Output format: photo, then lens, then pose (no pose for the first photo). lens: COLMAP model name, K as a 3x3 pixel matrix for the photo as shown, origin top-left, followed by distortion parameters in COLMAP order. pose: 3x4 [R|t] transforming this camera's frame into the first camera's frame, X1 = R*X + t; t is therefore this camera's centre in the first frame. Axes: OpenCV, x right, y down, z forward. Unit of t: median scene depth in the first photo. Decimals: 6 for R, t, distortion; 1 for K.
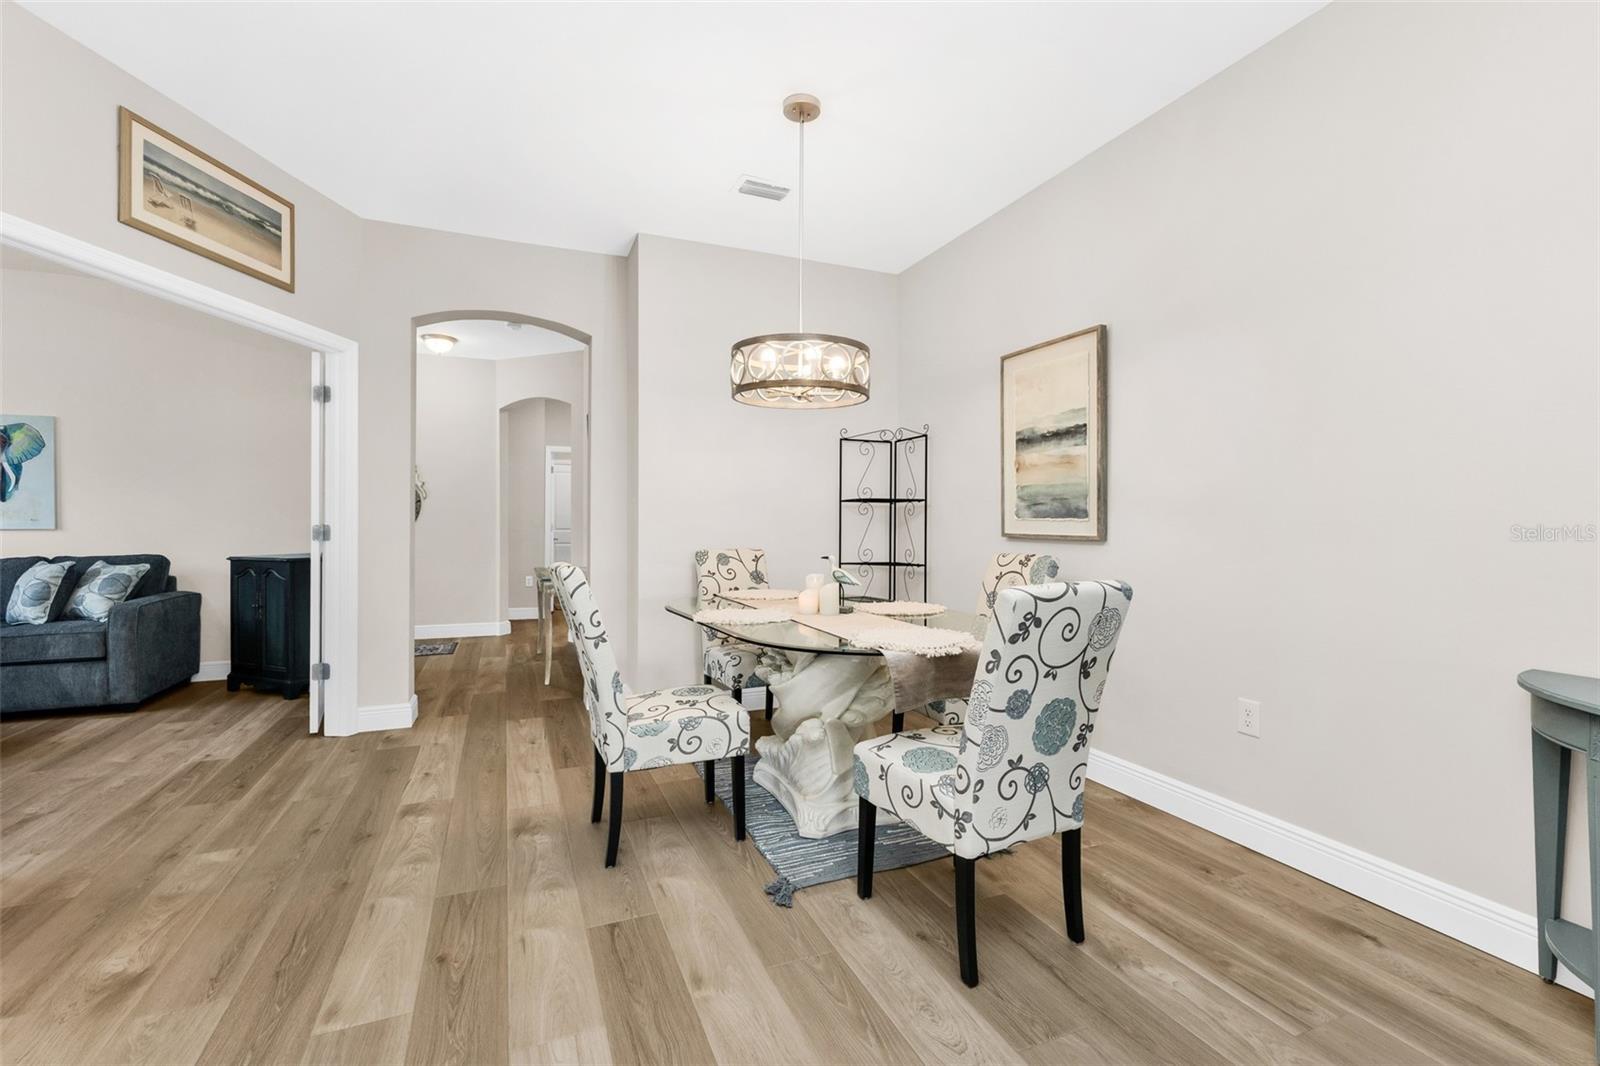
lens RADIAL K [[711.4, 0, 805.9], [0, 711.4, 527.9], [0, 0, 1]] dist [0.014413, -0.000081]
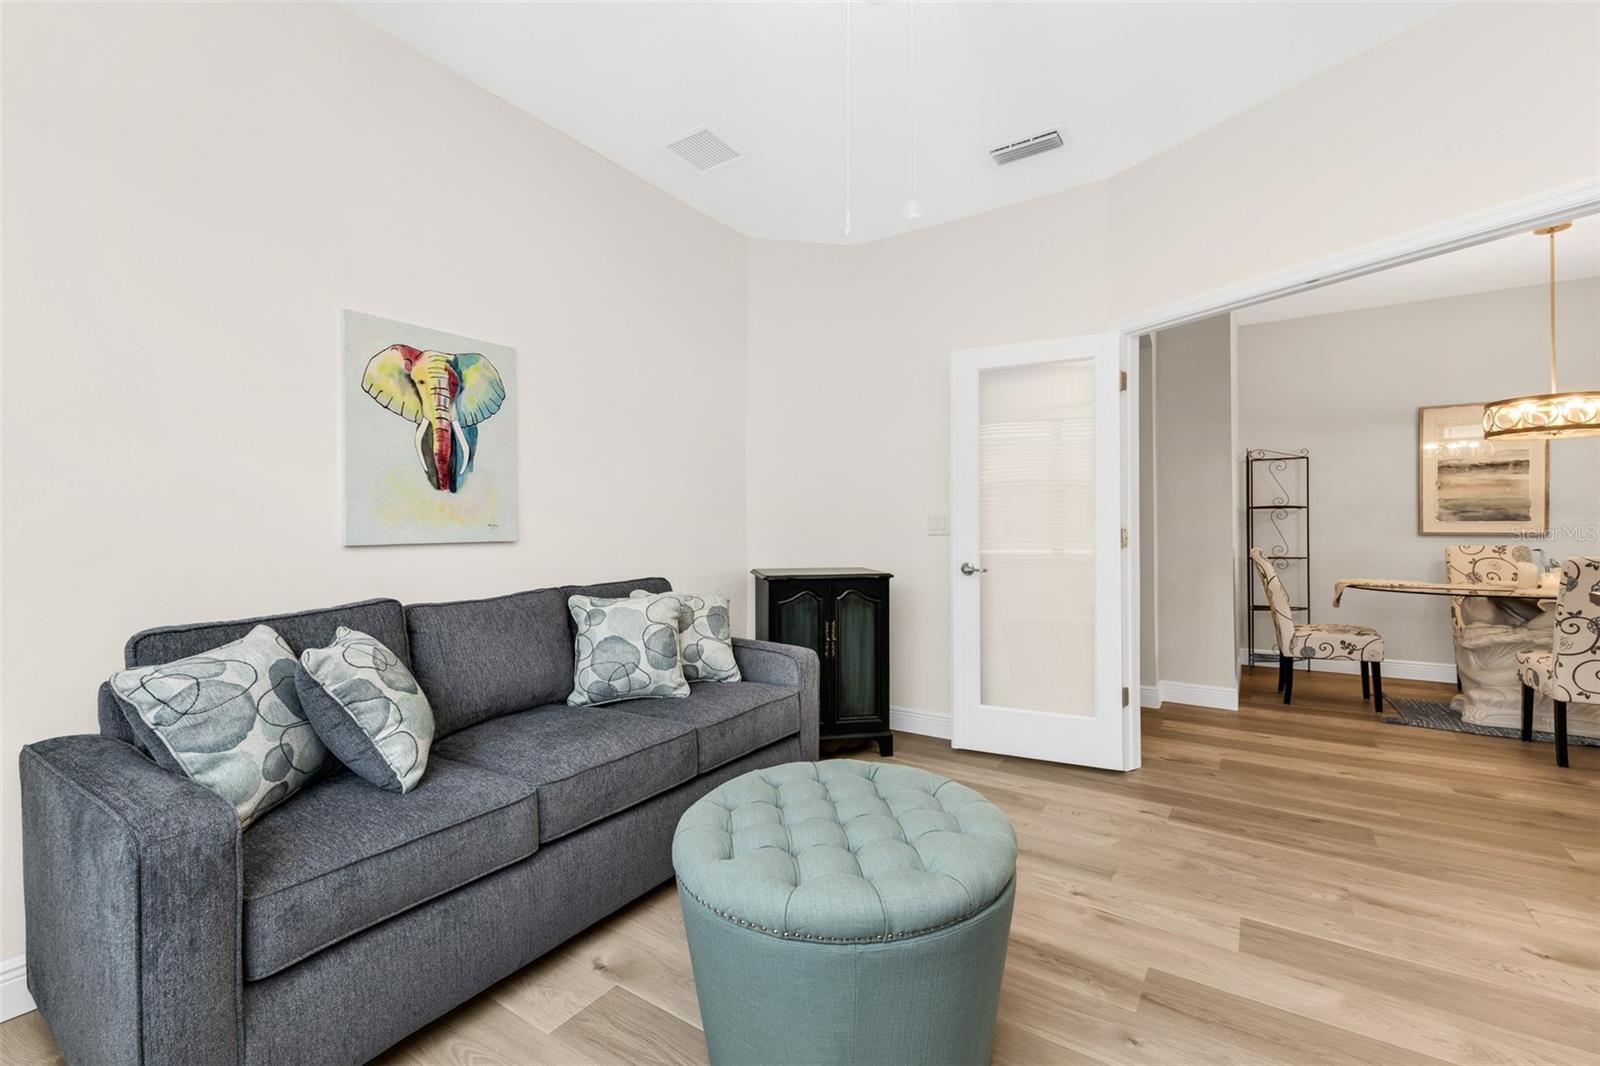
lens RADIAL K [[694.9, 0, 806.4], [0, 694.9, 524.4], [0, 0, 1]] dist [0.000646, 0.000100]
pose [[0.832108, -0.002928, 0.554606, -1.575855], [0.008134, 0.999943, -0.006925, -0.007746], [-0.554554, 0.010273, 0.832085, 0.551219]]
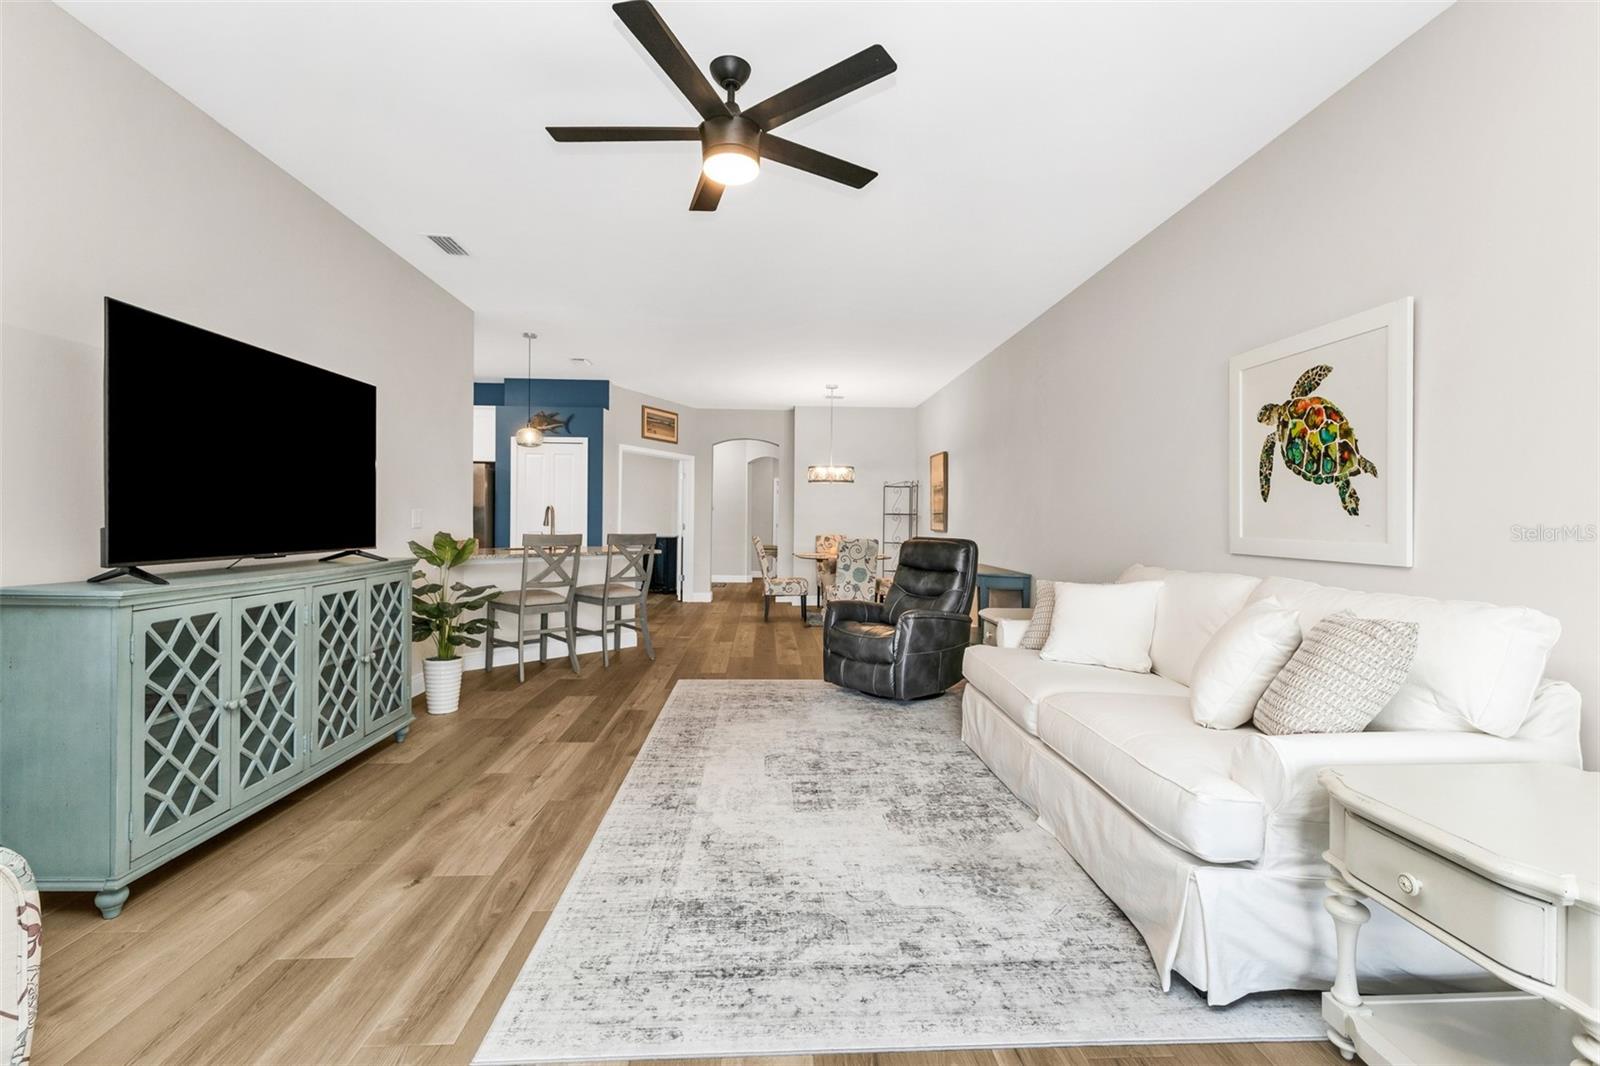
lens RADIAL K [[694.9, 0, 806.4], [0, 694.9, 524.4], [0, 0, 1]] dist [0.000646, 0.000100]
pose [[0.943196, 0.005819, -0.332186, 0.697924], [-0.006872, 0.999974, -0.001996, -0.000066], [0.332166, 0.004165, 0.943212, -1.441969]]
